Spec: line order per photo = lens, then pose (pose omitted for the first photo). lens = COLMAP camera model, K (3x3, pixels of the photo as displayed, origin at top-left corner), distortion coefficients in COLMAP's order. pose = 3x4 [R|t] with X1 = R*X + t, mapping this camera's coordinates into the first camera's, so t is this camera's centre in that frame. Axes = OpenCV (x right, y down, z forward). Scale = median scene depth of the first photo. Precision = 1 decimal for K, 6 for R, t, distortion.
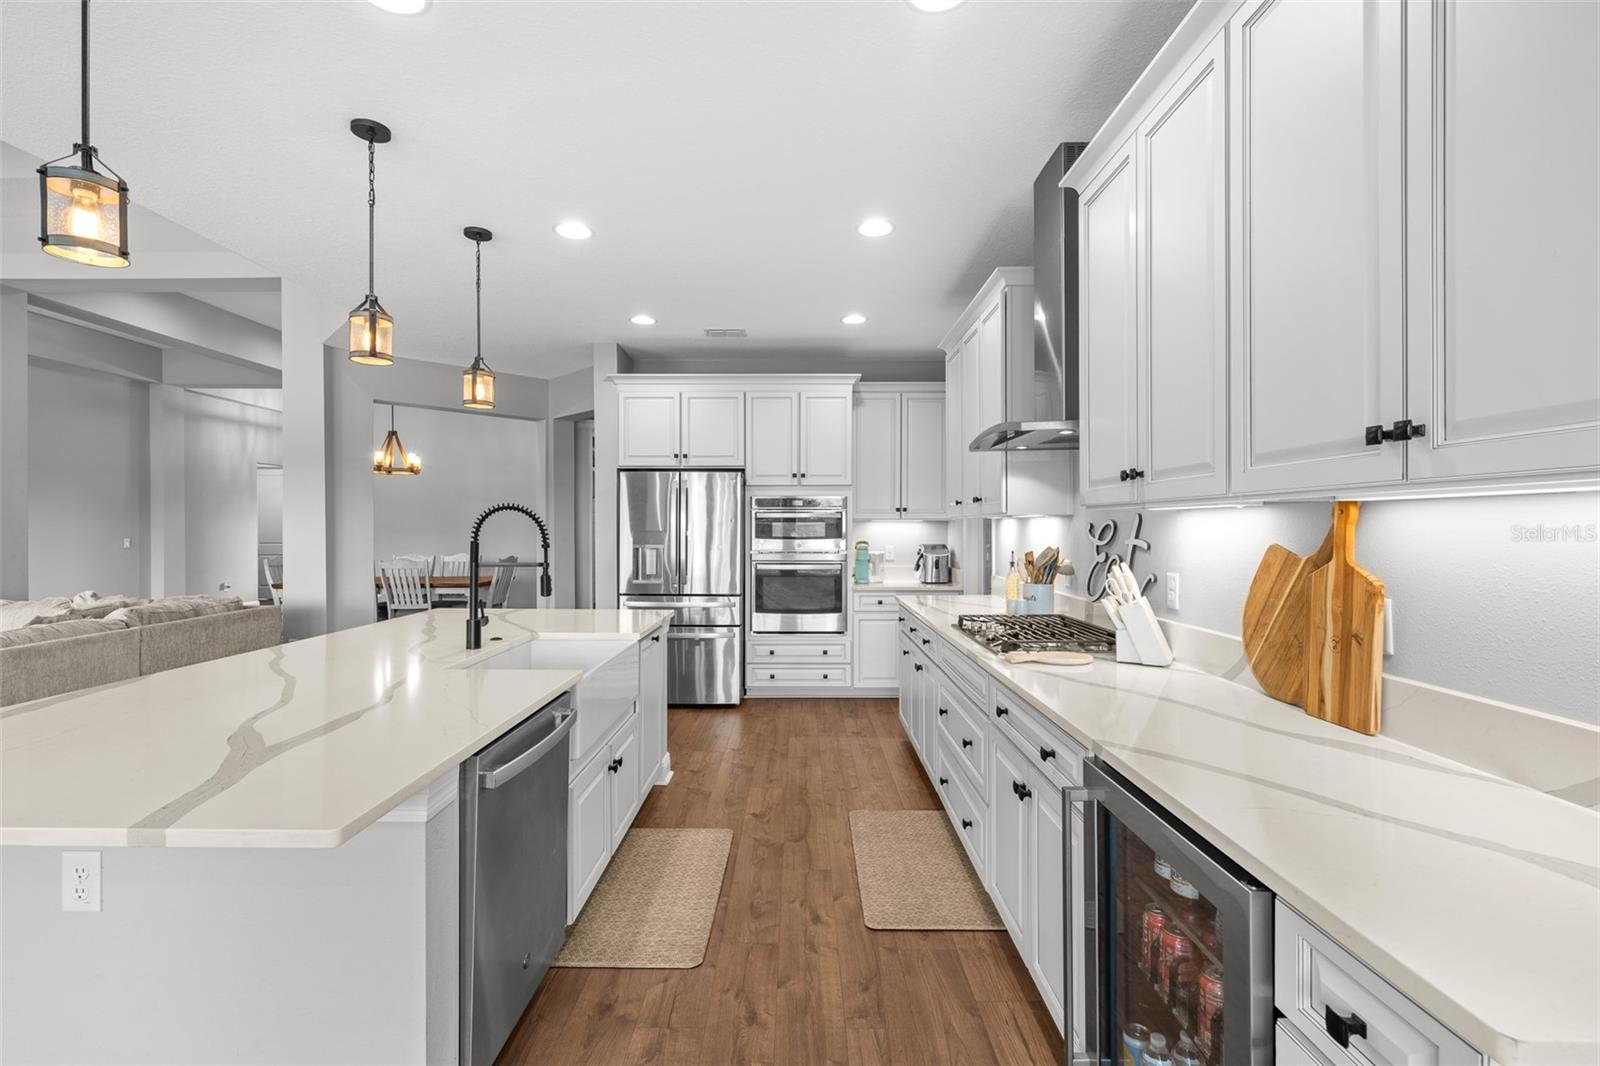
lens RADIAL K [[706.9, 0, 791.1], [0, 706.9, 533.9], [0, 0, 1]] dist [-0.002851, -0.000183]
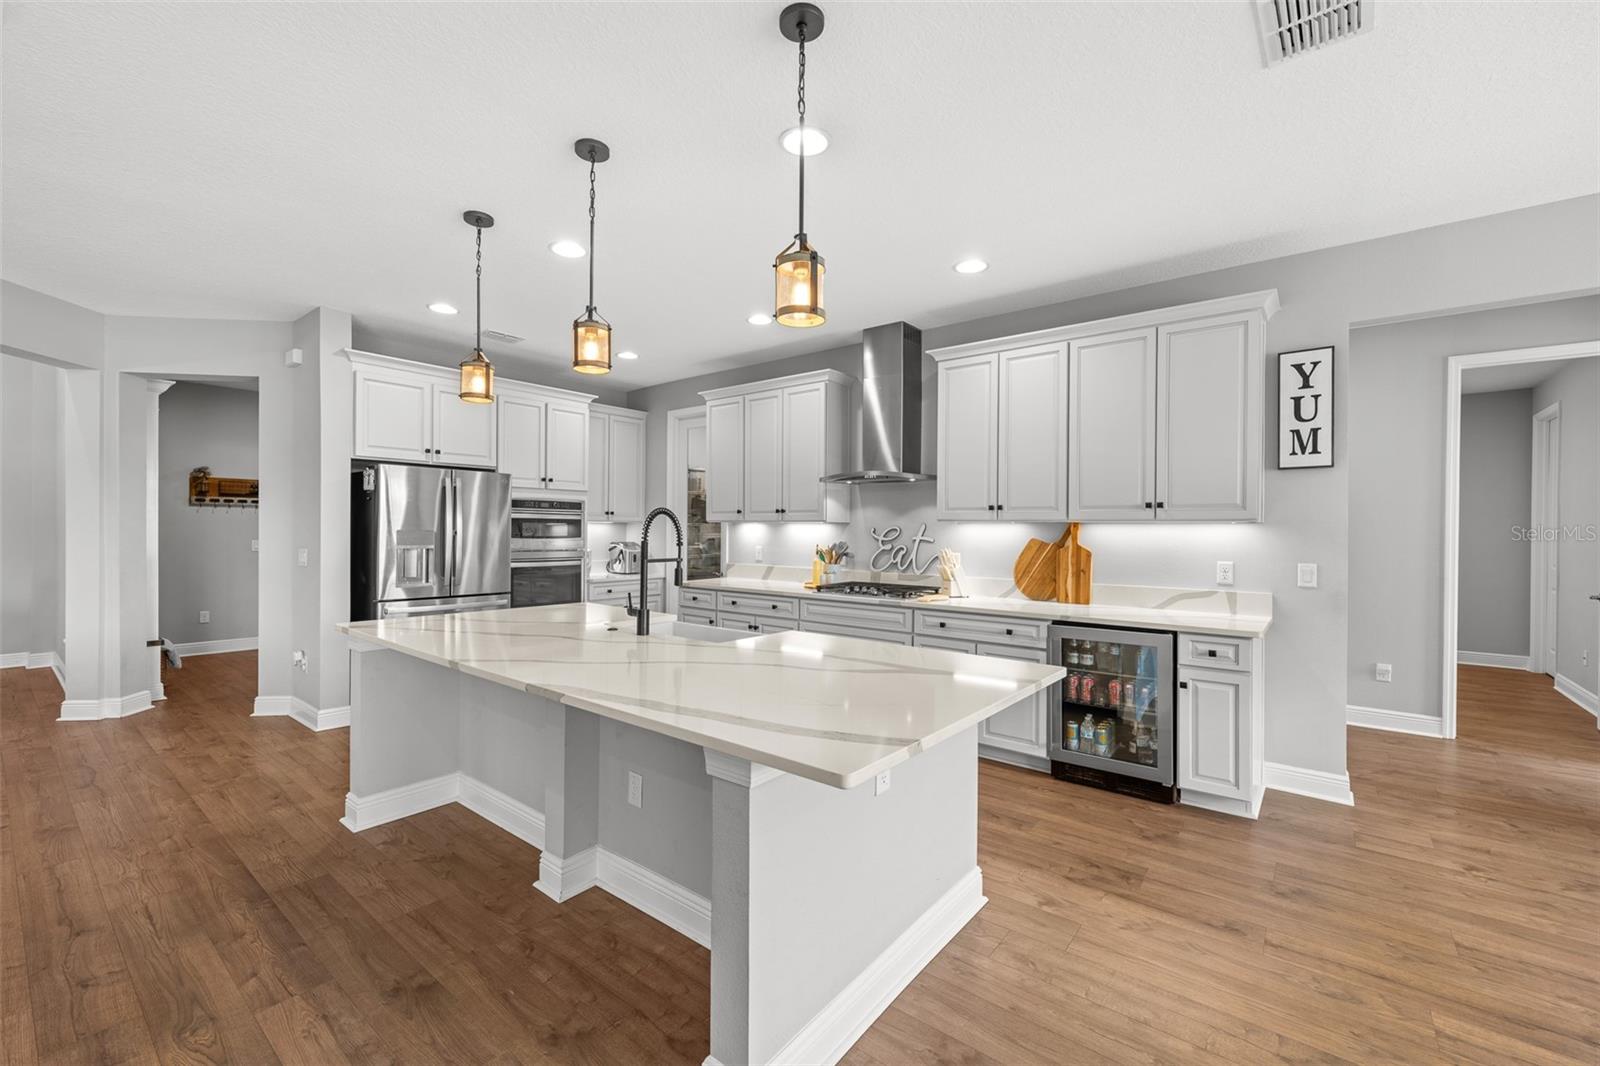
lens RADIAL K [[663.6, 0, 792.1], [0, 663.6, 528.4], [0, 0, 1]] dist [-0.004048, 0.000434]
pose [[0.628608, 0.005065, 0.777706, -0.542296], [0.000067, 0.999978, -0.006567, -0.001025], [-0.777722, 0.004180, 0.628594, 0.068969]]
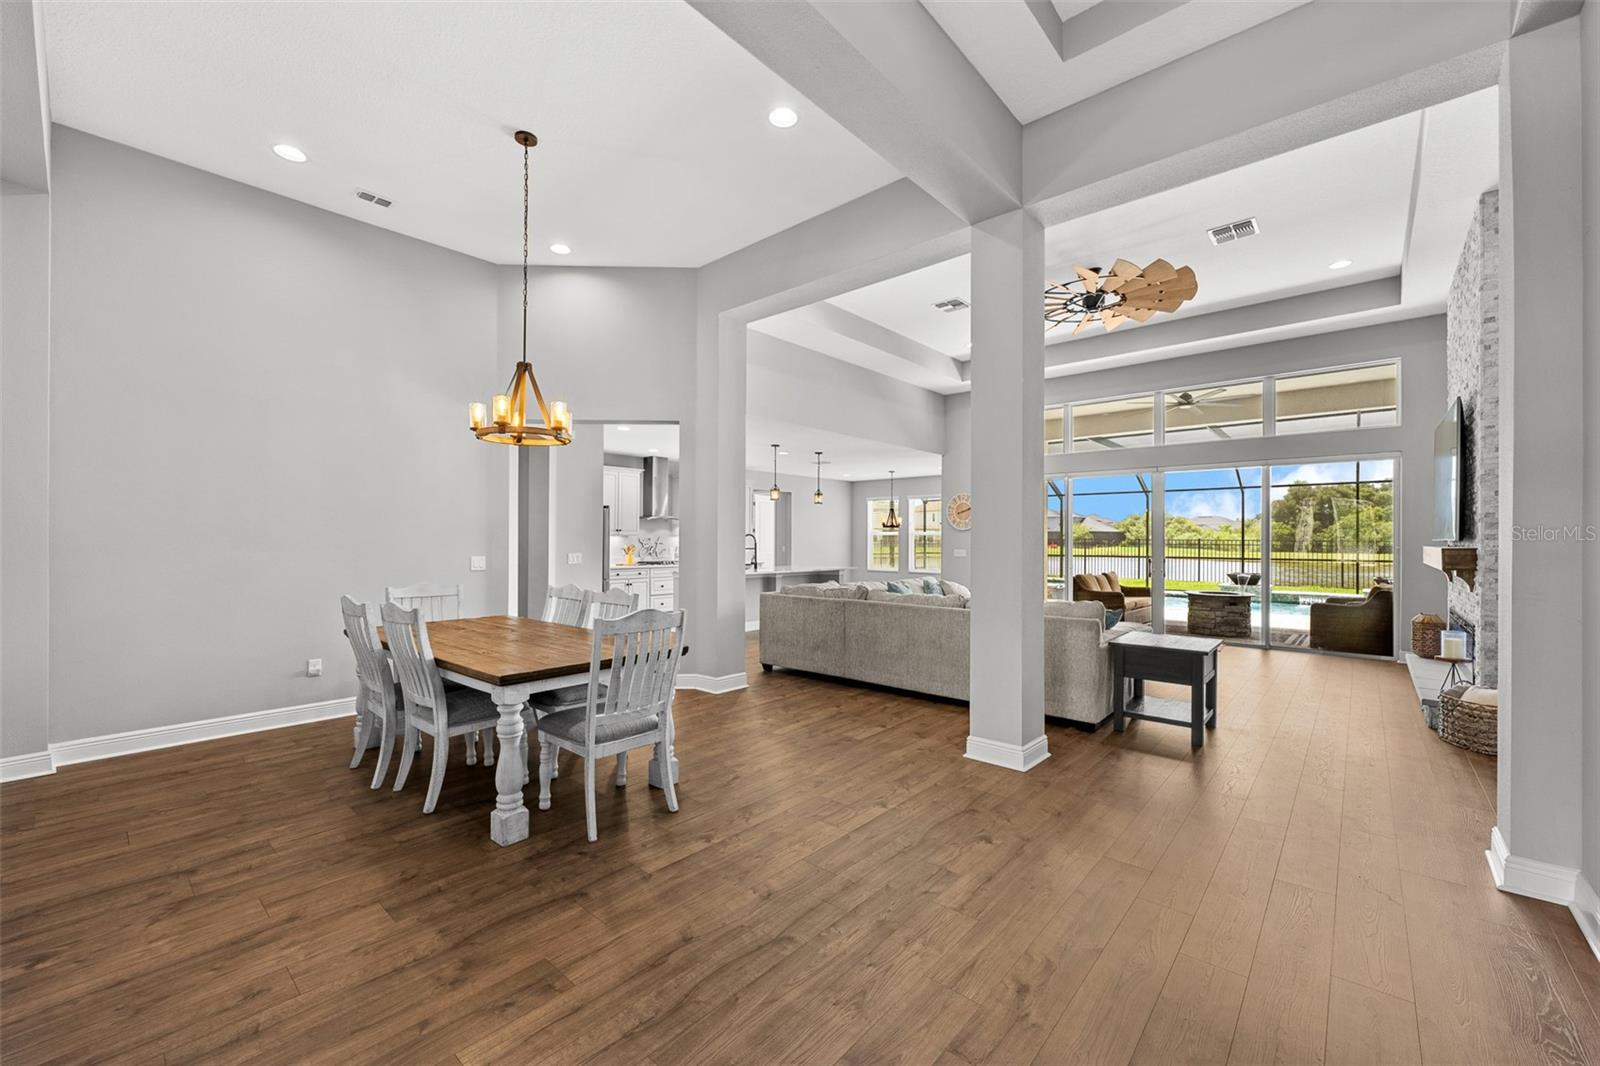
lens RADIAL K [[634.8, 0, 800.0], [0, 634.8, 537.9], [0, 0, 1]] dist [-0.002387, 0.001099]
pose [[-0.750016, -0.001986, 0.661417, -1.481451], [0.001731, 0.999986, 0.004965, -0.017537], [-0.661418, 0.004869, -0.750002, 1.728788]]
